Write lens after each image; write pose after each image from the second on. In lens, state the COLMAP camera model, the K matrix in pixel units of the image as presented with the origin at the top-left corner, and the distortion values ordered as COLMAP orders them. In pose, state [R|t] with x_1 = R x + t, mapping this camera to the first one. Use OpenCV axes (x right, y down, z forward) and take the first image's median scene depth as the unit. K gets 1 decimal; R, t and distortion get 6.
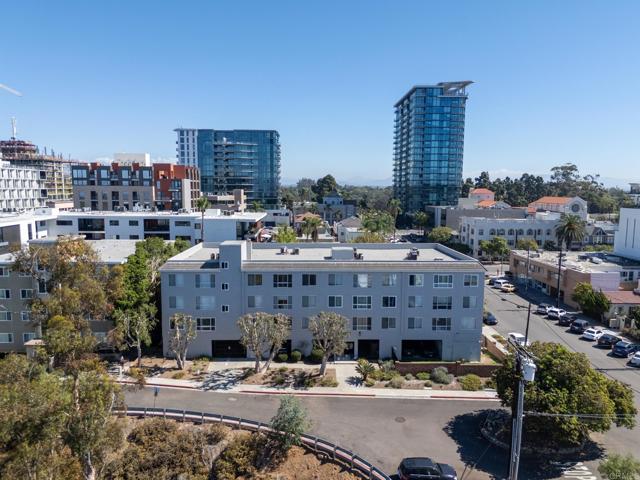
lens RADIAL K [[472.7, 0, 320.0], [0, 472.7, 240.0], [0, 0, 1]] dist [0.081510, -0.081112]
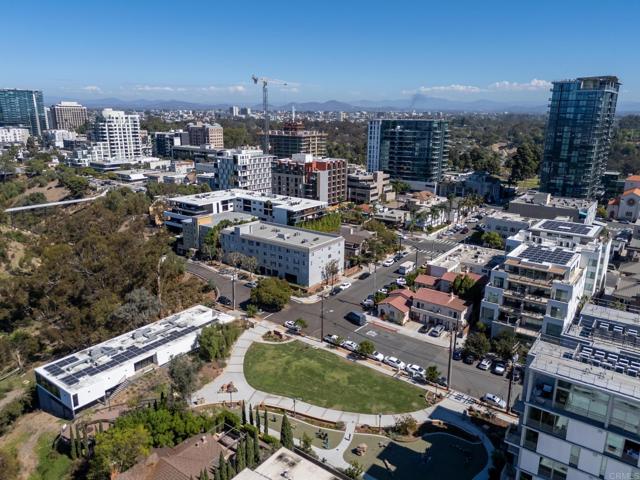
lens RADIAL K [[472.7, 0, 320.0], [0, 472.7, 240.0], [0, 0, 1]] dist [0.081510, -0.081112]
pose [[0.787238, 0.159628, -0.595630, 1.823203], [-0.071119, 0.982971, 0.169438, -0.412673], [0.612534, -0.091028, 0.785185, -0.881385]]
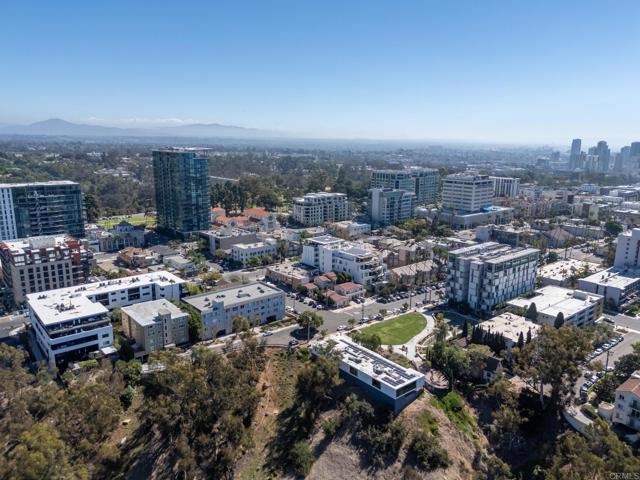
lens RADIAL K [[472.7, 0, 320.0], [0, 472.7, 240.0], [0, 0, 1]] dist [0.081510, -0.081112]
pose [[0.783232, -0.133645, 0.607195, -1.529206], [0.068798, 0.989256, 0.128994, -0.758178], [-0.617911, -0.059259, 0.784012, -1.890644]]
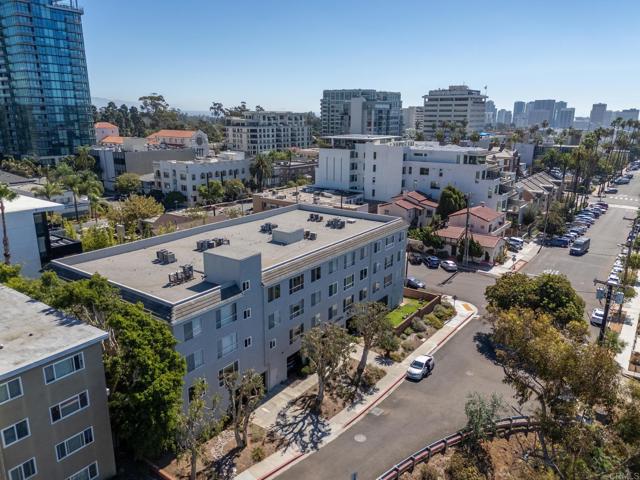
lens RADIAL K [[472.7, 0, 320.0], [0, 472.7, 240.0], [0, 0, 1]] dist [0.081510, -0.081112]
pose [[0.605698, -0.209768, 0.767546, -0.650303], [0.087688, 0.976346, 0.197635, -0.142240], [-0.790848, -0.052402, 0.609765, 0.466229]]
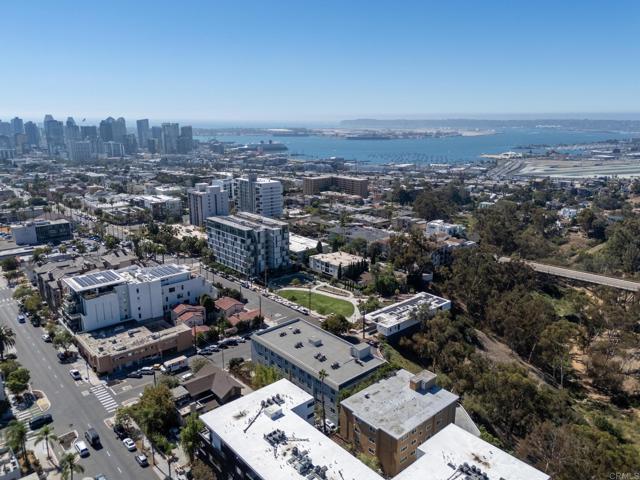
lens RADIAL K [[472.7, 0, 320.0], [0, 472.7, 240.0], [0, 0, 1]] dist [0.081510, -0.081112]
pose [[-0.648095, -0.202743, 0.734077, -1.625339], [0.073131, 0.942889, 0.324980, -1.230682], [-0.758040, 0.264302, -0.596254, 2.381182]]
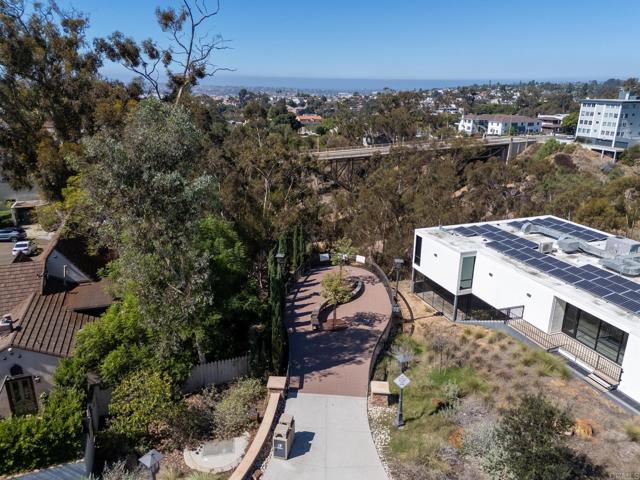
lens RADIAL K [[472.7, 0, 320.0], [0, 472.7, 240.0], [0, 0, 1]] dist [0.081510, -0.081112]
pose [[-0.946082, 0.083654, -0.312938, 0.756905], [-0.053805, 0.912075, 0.406477, 0.104365], [0.319426, 0.401398, -0.858397, 0.304600]]
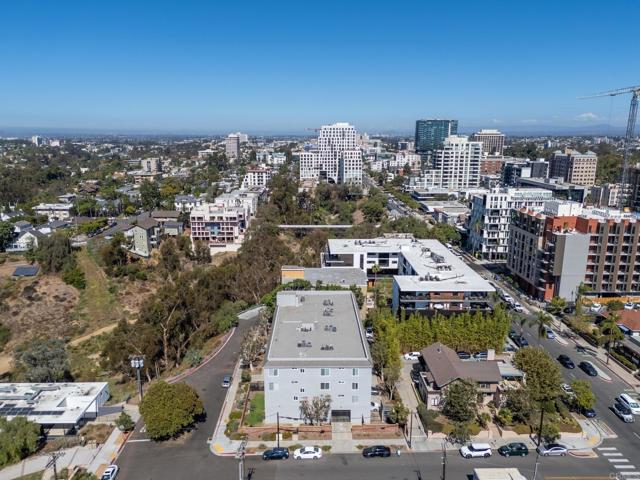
lens RADIAL K [[472.7, 0, 320.0], [0, 472.7, 240.0], [0, 0, 1]] dist [0.081510, -0.081112]
pose [[-0.008803, 0.206640, -0.978377, 1.674488], [-0.115390, 0.971669, 0.206262, -0.625200], [0.993281, 0.114710, 0.015291, 1.088472]]
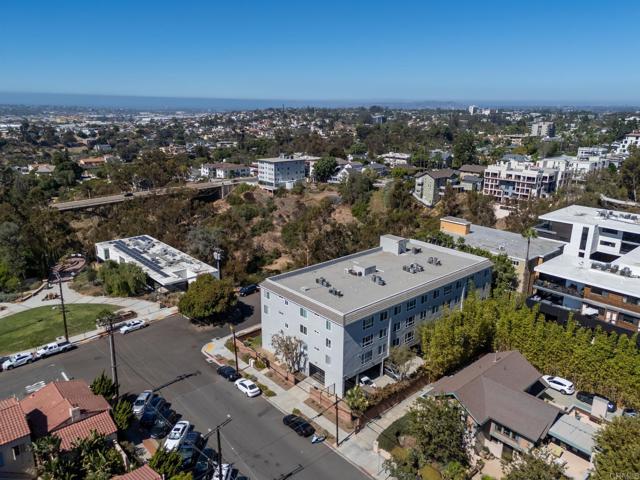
lens RADIAL K [[472.7, 0, 320.0], [0, 472.7, 240.0], [0, 0, 1]] dist [0.081510, -0.081112]
pose [[-0.757245, 0.161928, -0.632740, 1.029175], [-0.091290, 0.933028, 0.348031, -0.524710], [0.646720, 0.321308, -0.691748, 1.963072]]
